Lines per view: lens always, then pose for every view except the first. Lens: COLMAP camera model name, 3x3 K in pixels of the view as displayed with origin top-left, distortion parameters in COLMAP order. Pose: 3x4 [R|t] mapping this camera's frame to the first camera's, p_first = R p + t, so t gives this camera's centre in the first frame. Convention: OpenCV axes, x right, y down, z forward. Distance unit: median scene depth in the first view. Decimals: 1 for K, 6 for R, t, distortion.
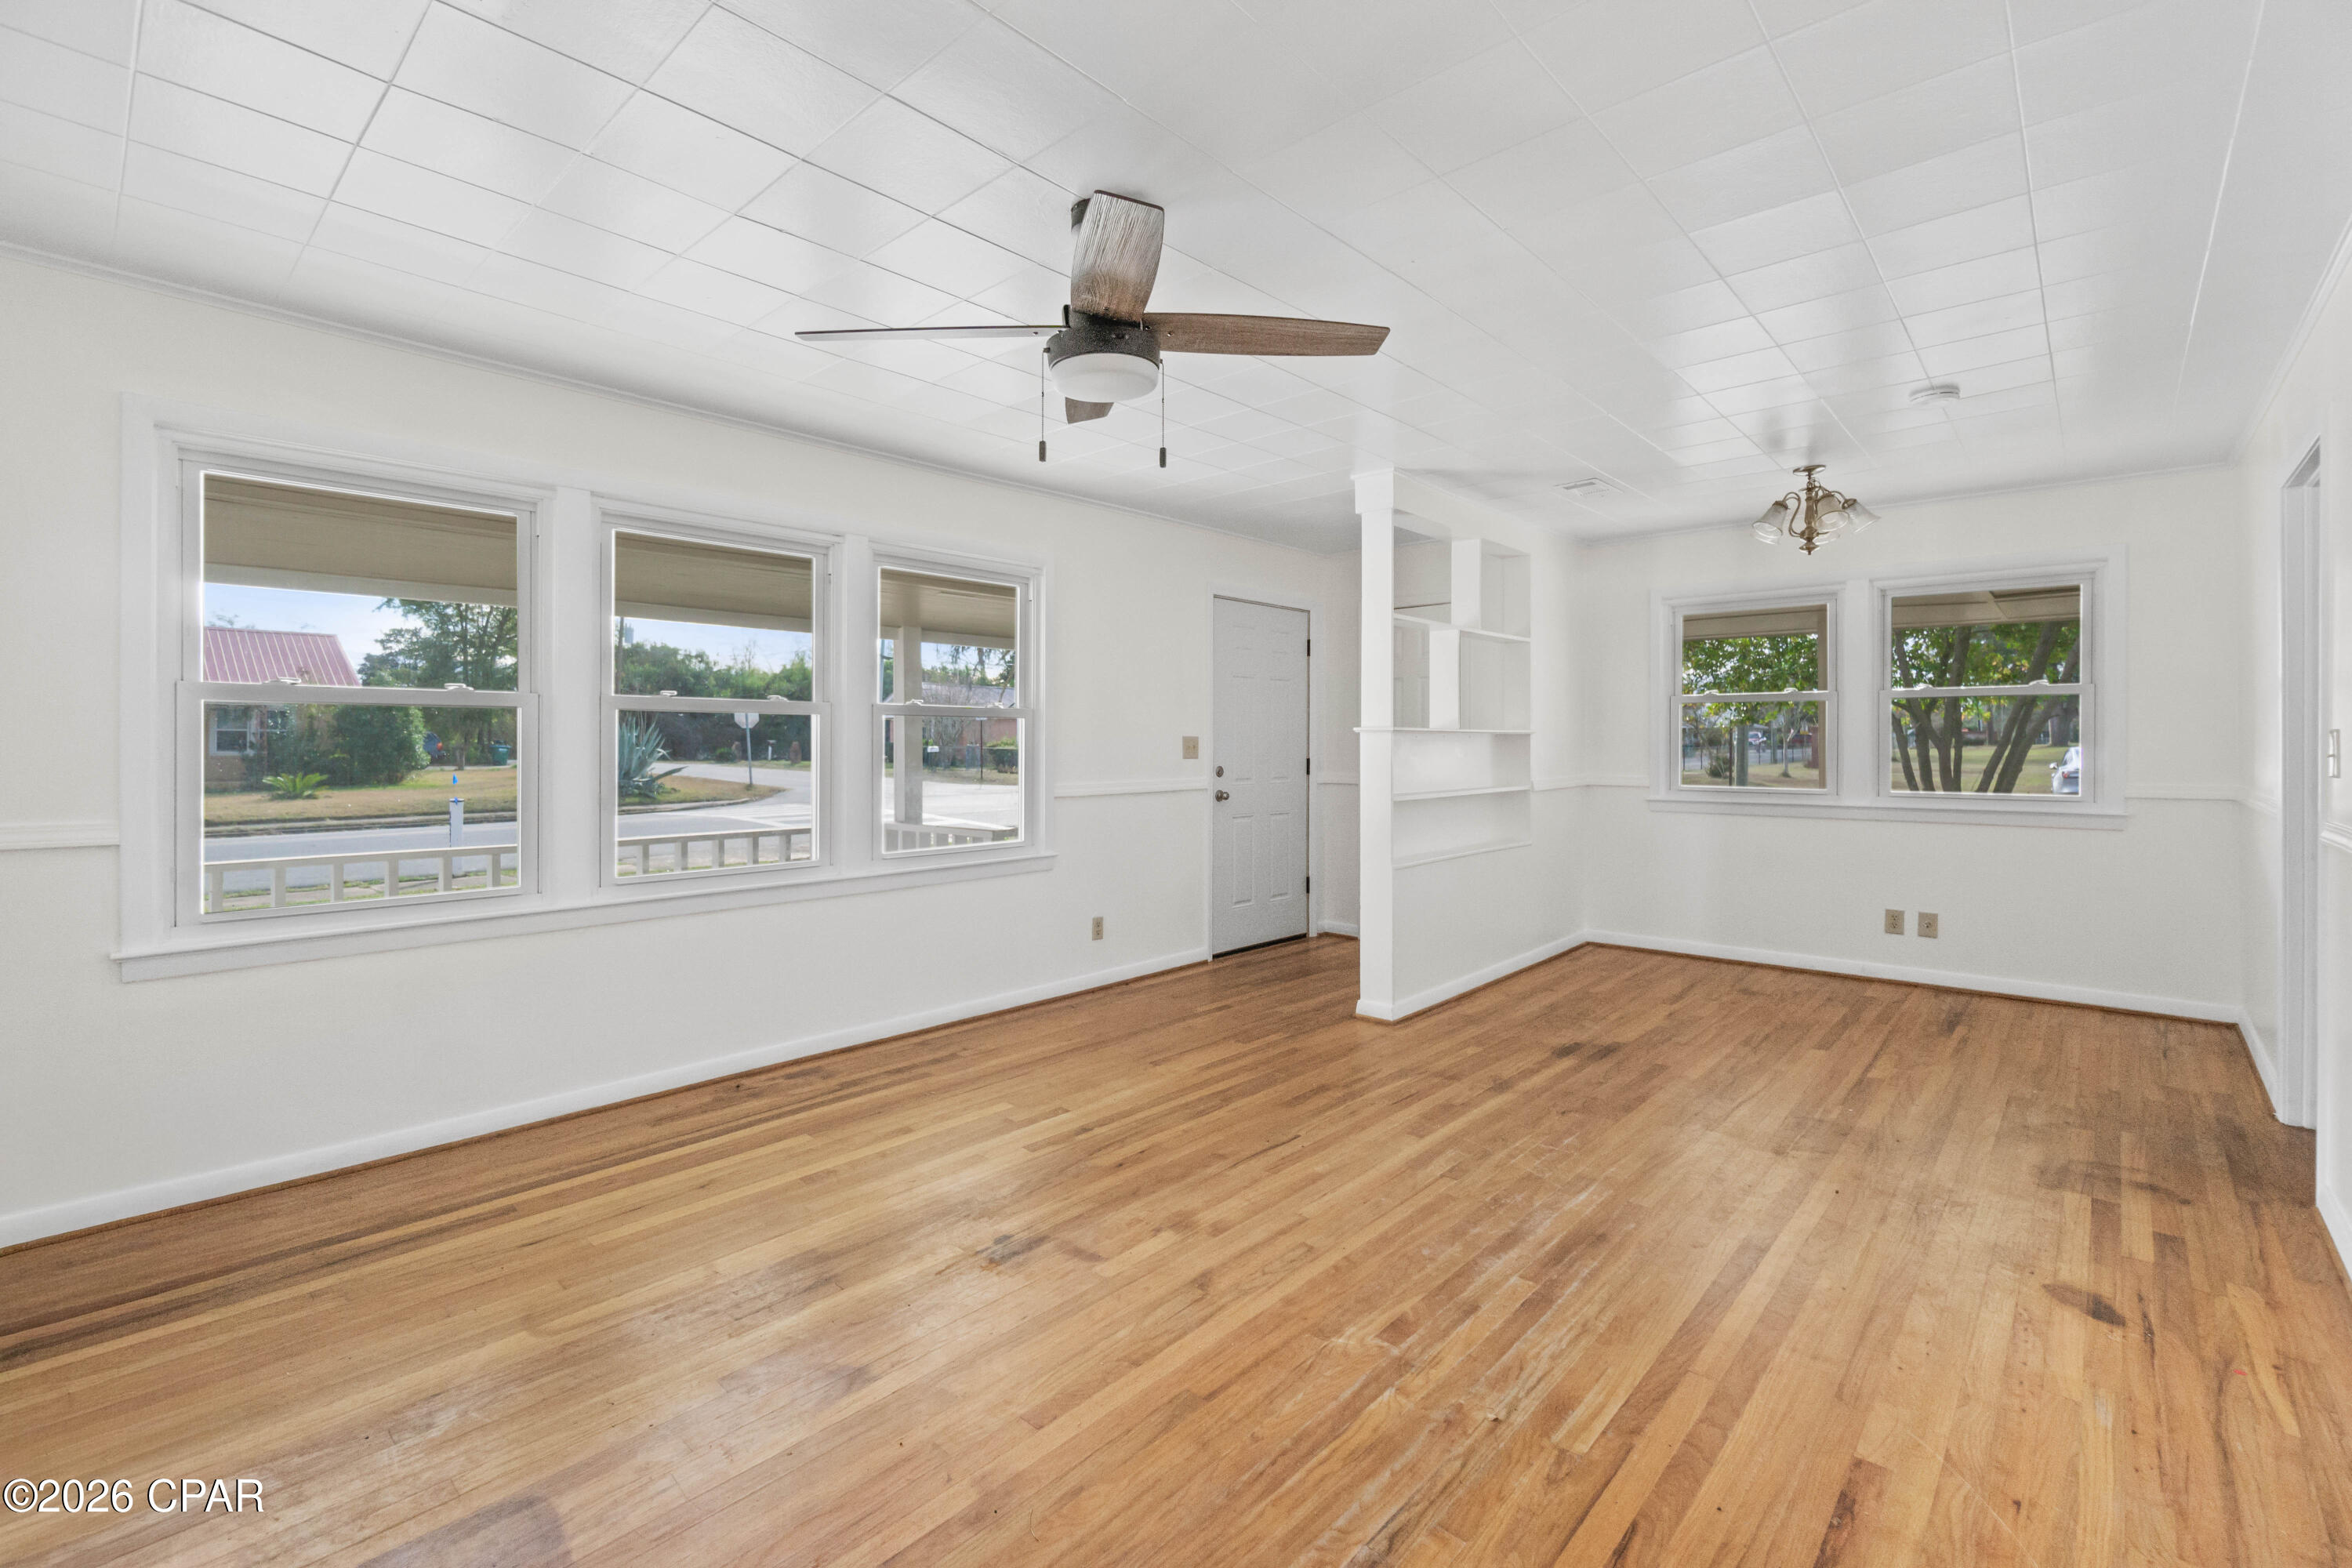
lens RADIAL K [[1025.0, 0, 1173.6], [0, 1025.0, 747.3], [0, 0, 1]] dist [-0.003495, 0.000027]
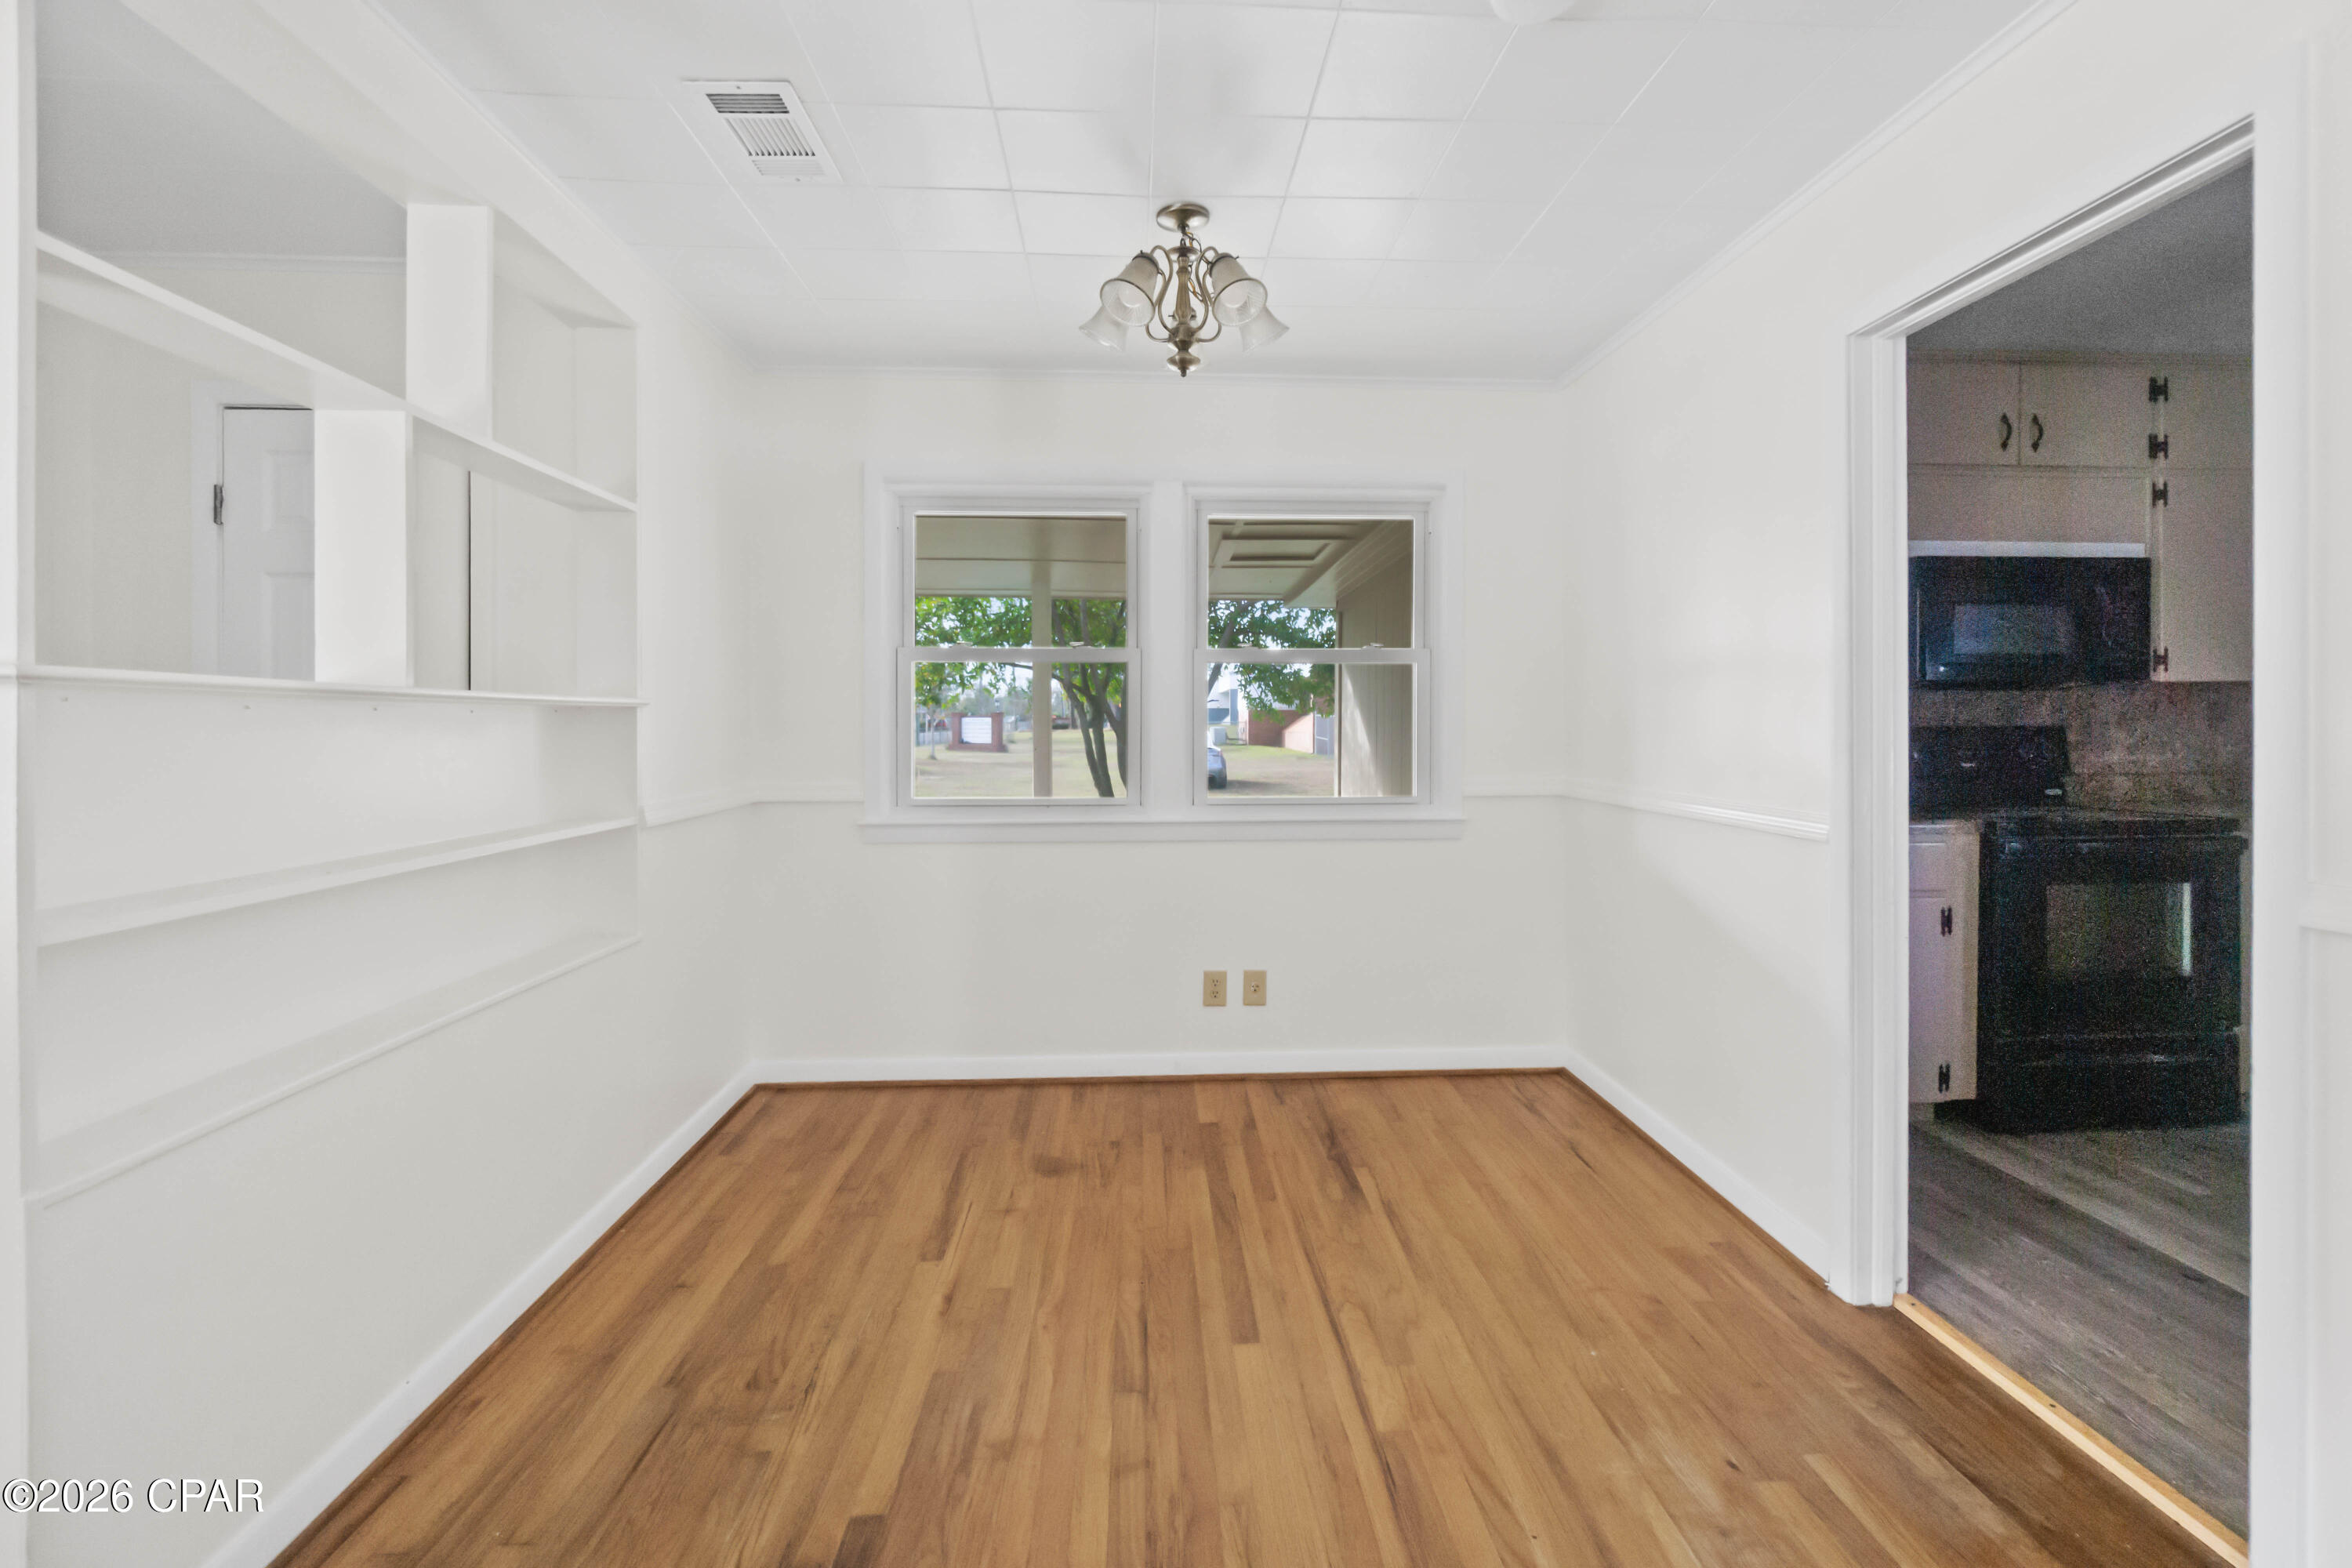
lens RADIAL K [[1025.0, 0, 1202.2], [0, 1025.0, 743.0], [0, 0, 1]] dist [-0.003495, 0.000027]
pose [[0.688430, -0.009076, 0.725246, 0.203840], [0.000483, 0.999927, 0.012055, -0.001364], [-0.725302, -0.007949, 0.688384, 0.535010]]
